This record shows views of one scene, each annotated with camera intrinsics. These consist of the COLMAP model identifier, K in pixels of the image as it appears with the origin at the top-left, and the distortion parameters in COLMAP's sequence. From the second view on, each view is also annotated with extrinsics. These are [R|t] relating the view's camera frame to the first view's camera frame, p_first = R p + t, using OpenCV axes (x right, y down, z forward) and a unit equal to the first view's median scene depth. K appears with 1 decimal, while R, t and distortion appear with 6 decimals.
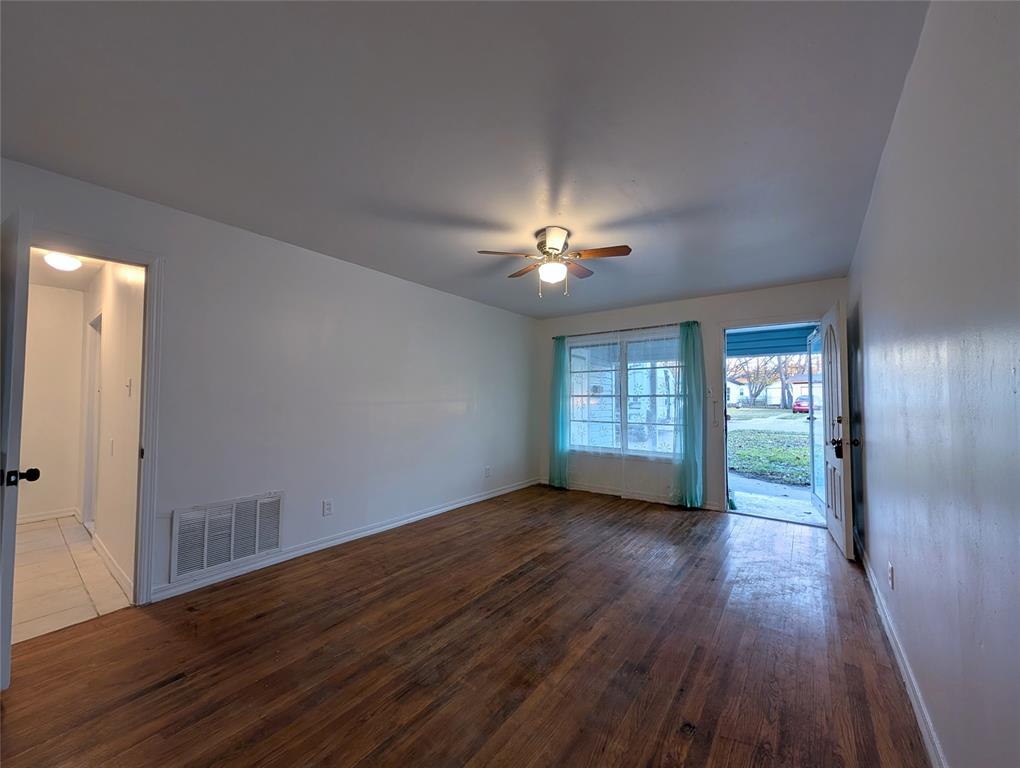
lens RADIAL K [[385.4, 0, 514.1], [0, 385.4, 385.1], [0, 0, 1]] dist [0.000828, 0.000089]
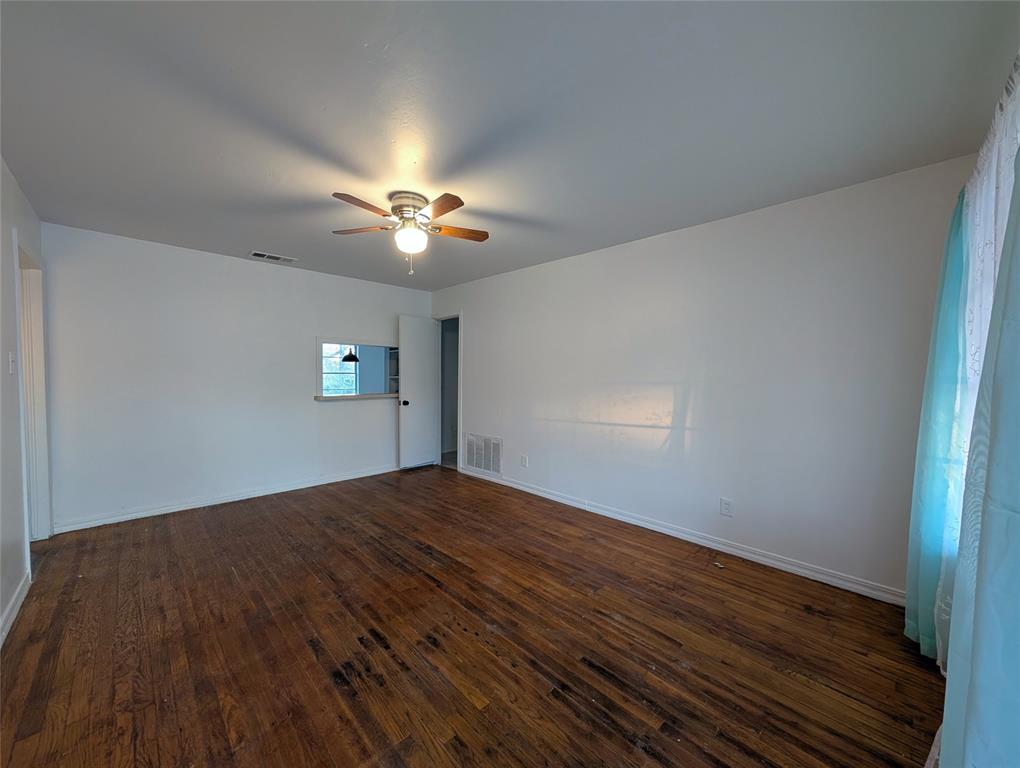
lens RADIAL K [[385.4, 0, 514.1], [0, 385.4, 385.1], [0, 0, 1]] dist [0.000828, 0.000089]
pose [[-0.131854, 0.028325, -0.990864, 0.901456], [0.030545, 0.999233, 0.024499, 0.025545], [0.990798, -0.027035, -0.132618, 1.254533]]
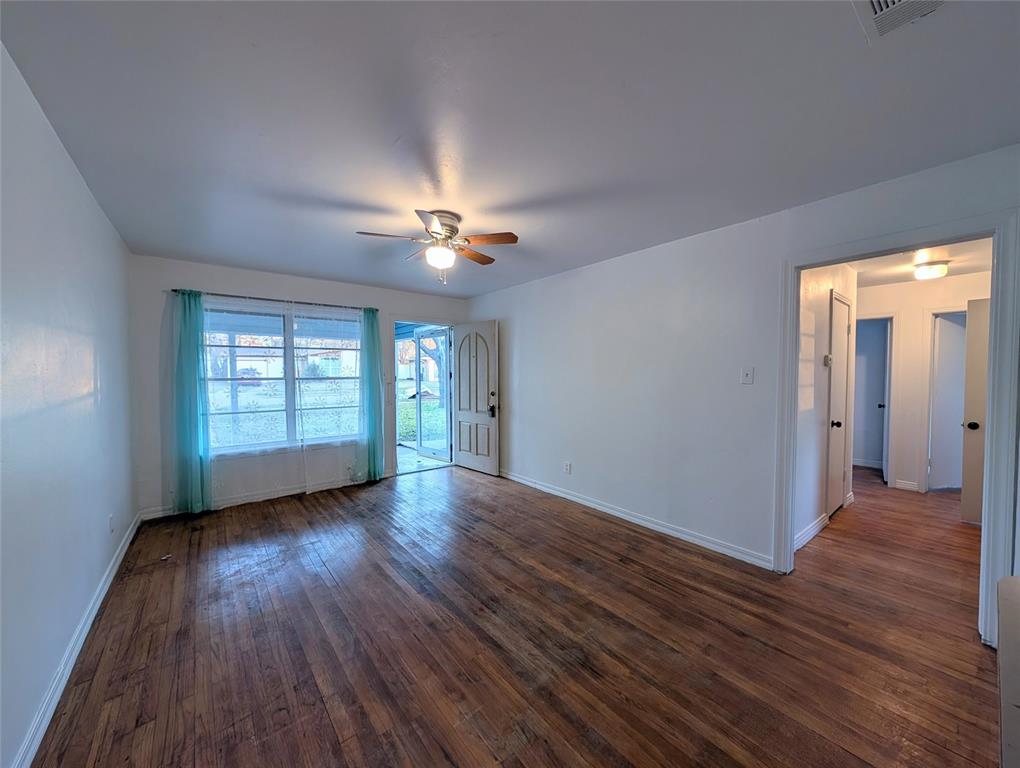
lens RADIAL K [[385.4, 0, 514.1], [0, 385.4, 385.1], [0, 0, 1]] dist [0.000828, 0.000089]
pose [[0.243727, -0.037174, 0.969131, -0.739114], [-0.035399, 0.998258, 0.047194, -0.027786], [-0.969198, -0.045809, 0.241987, 0.538317]]
